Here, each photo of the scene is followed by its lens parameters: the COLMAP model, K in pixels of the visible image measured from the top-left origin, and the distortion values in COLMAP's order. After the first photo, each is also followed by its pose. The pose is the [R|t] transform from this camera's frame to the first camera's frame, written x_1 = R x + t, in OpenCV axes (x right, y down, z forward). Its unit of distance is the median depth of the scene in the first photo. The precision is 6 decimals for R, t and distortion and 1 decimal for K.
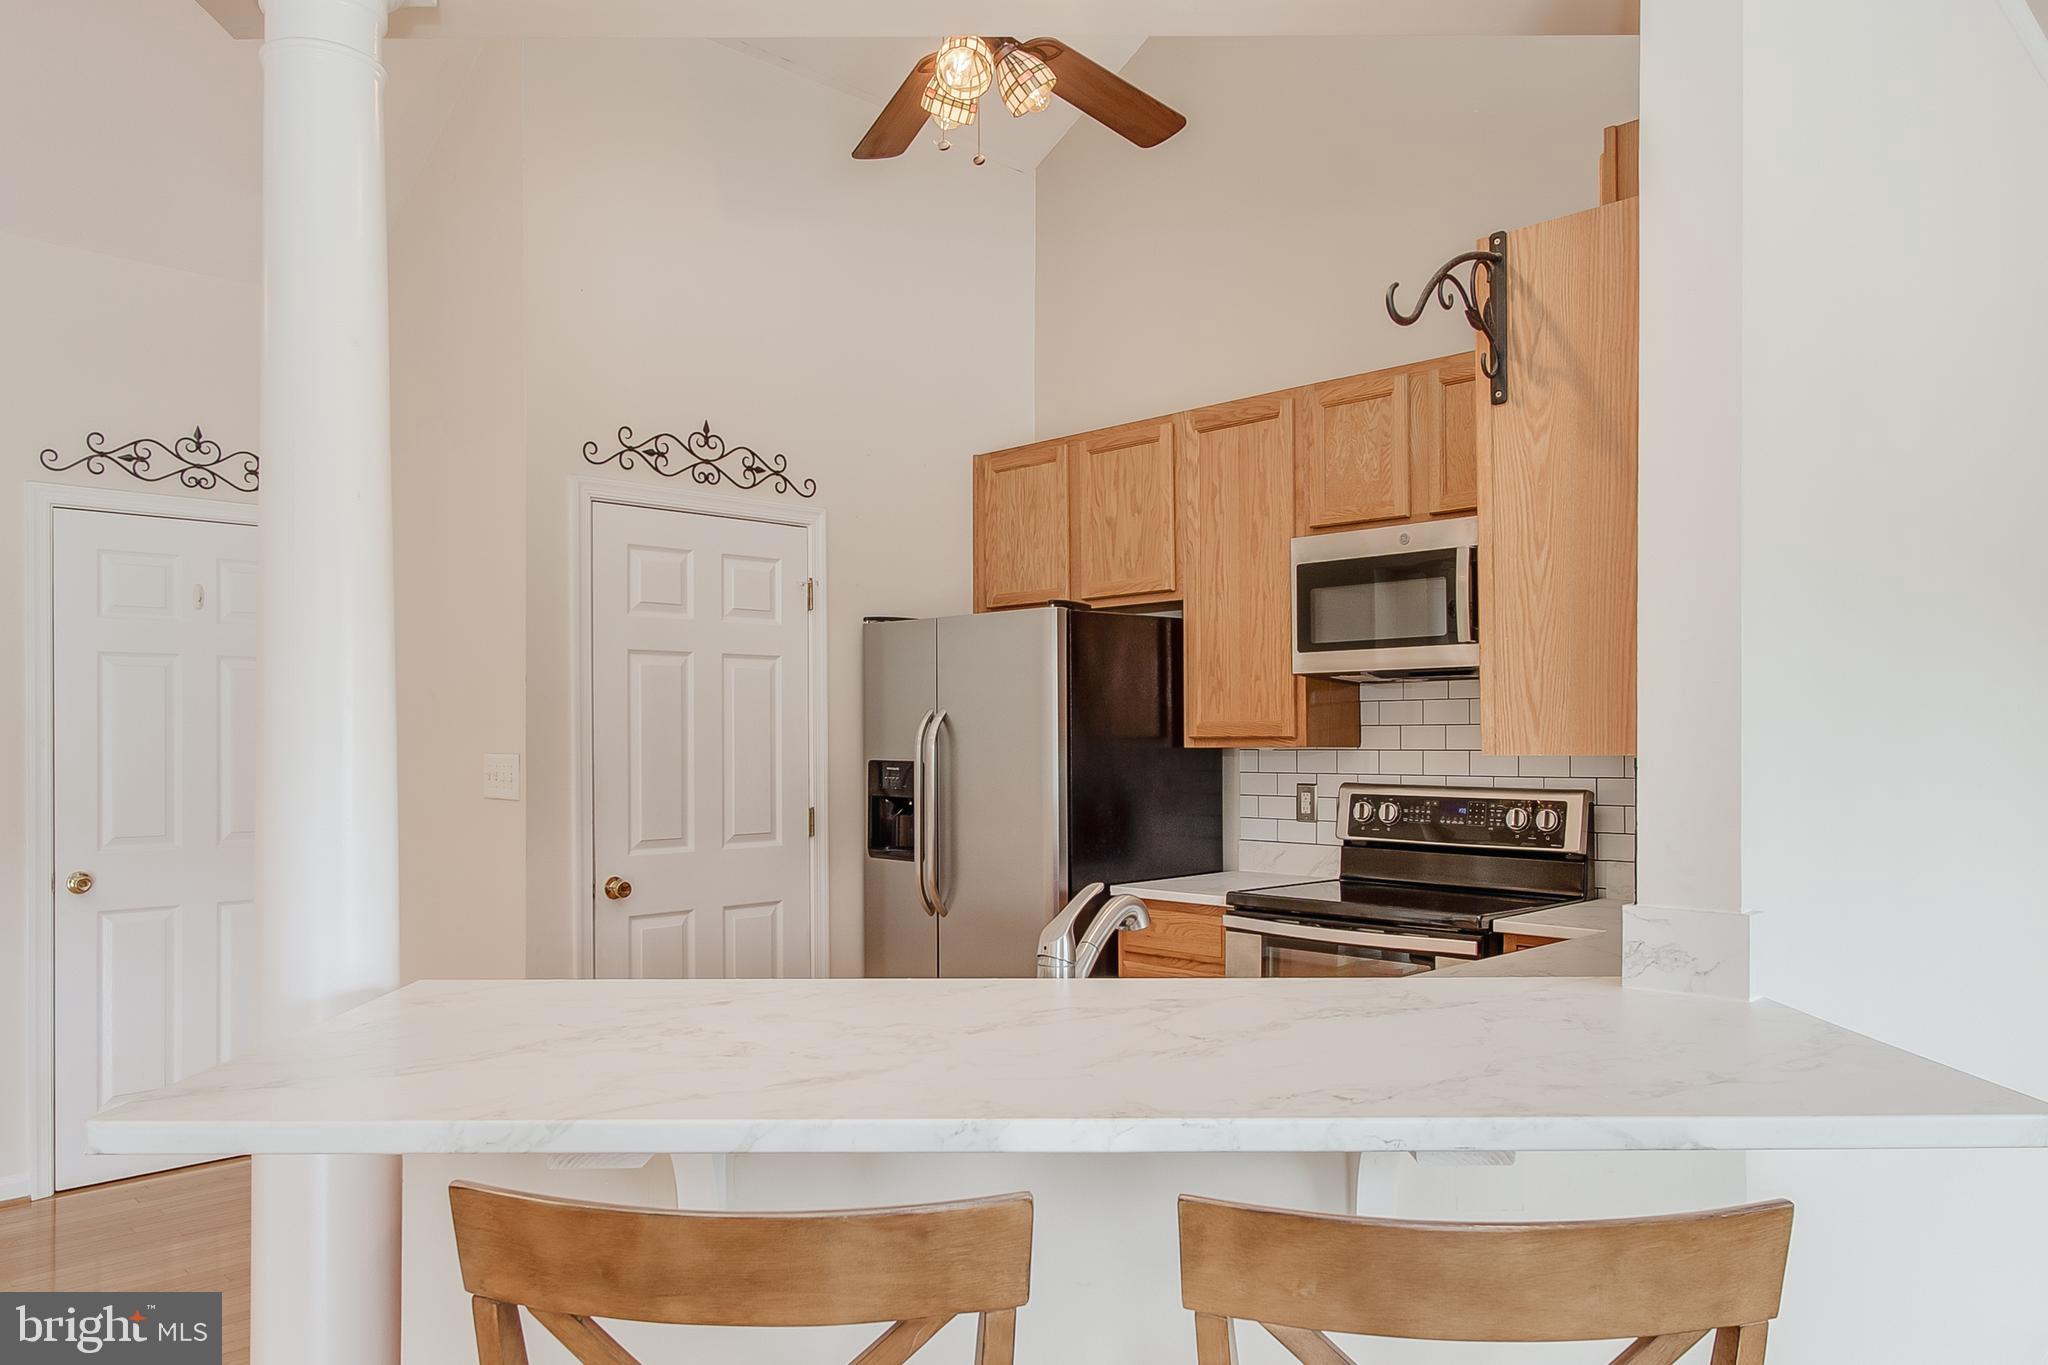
lens RADIAL K [[1417.6, 0, 1012.2], [0, 1417.6, 730.6], [0, 0, 1]] dist [0.010283, 0.001550]
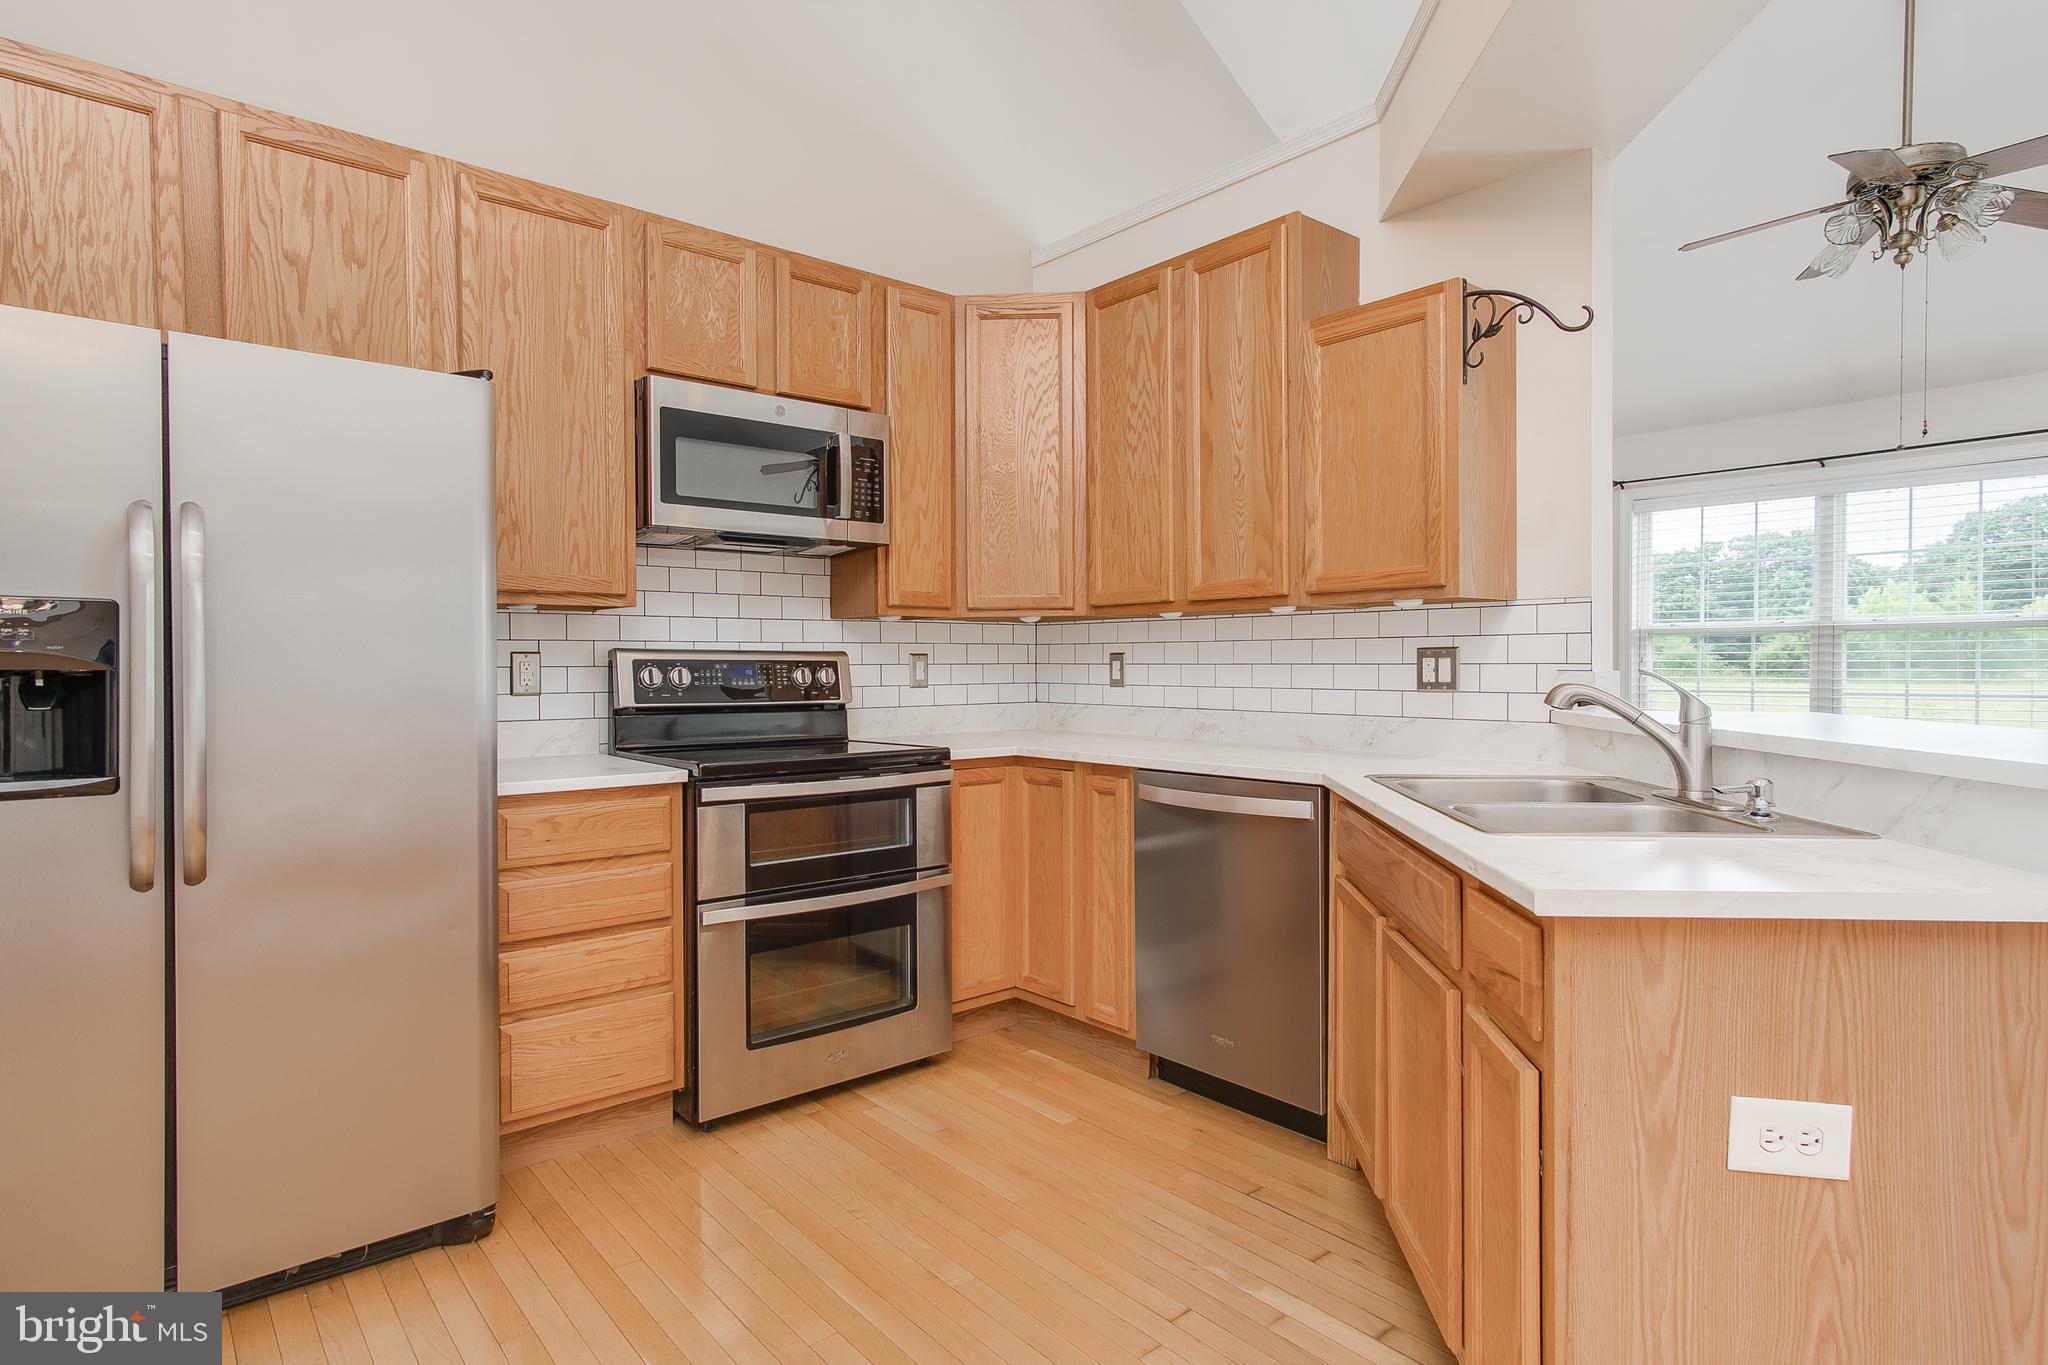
lens RADIAL K [[1066.6, 0, 1022.0], [0, 1066.6, 679.5], [0, 0, 1]] dist [0.004428, 0.000888]
pose [[0.096711, -0.010290, 0.995259, -0.459483], [-0.005173, 0.999928, 0.010841, 0.050435], [-0.995299, -0.006197, 0.096651, 0.692280]]
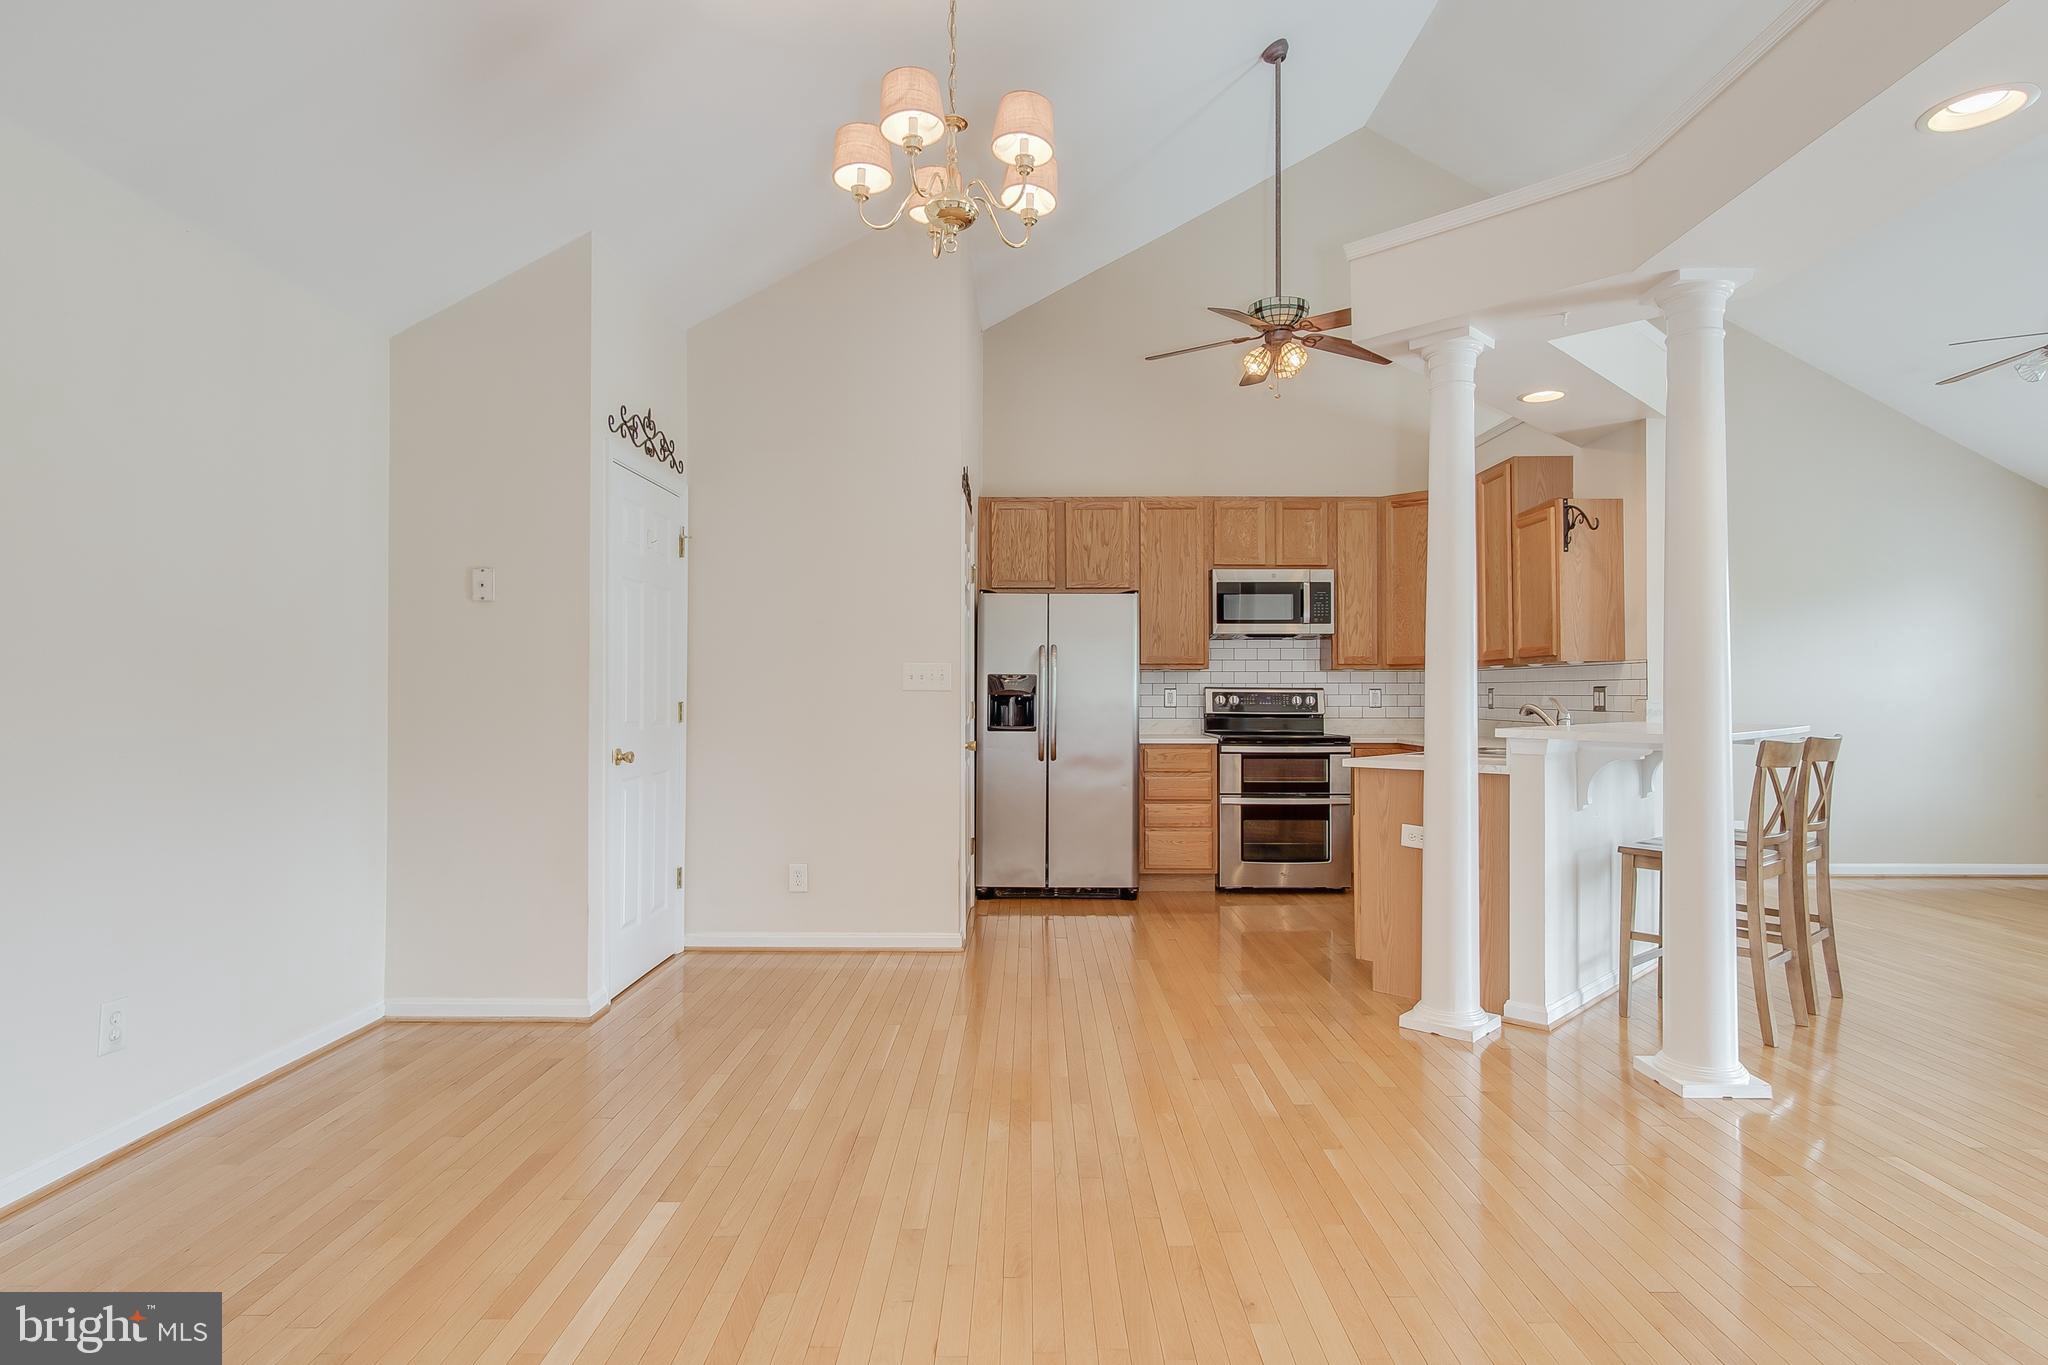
lens RADIAL K [[1066.6, 0, 1023.2], [0, 1066.6, 677.8], [0, 0, 1]] dist [0.004428, 0.000888]
pose [[0.723547, 0.016059, 0.690088, -1.089687], [-0.009673, 0.999867, -0.013126, 0.048667], [-0.690207, 0.002822, 0.723606, 0.049537]]
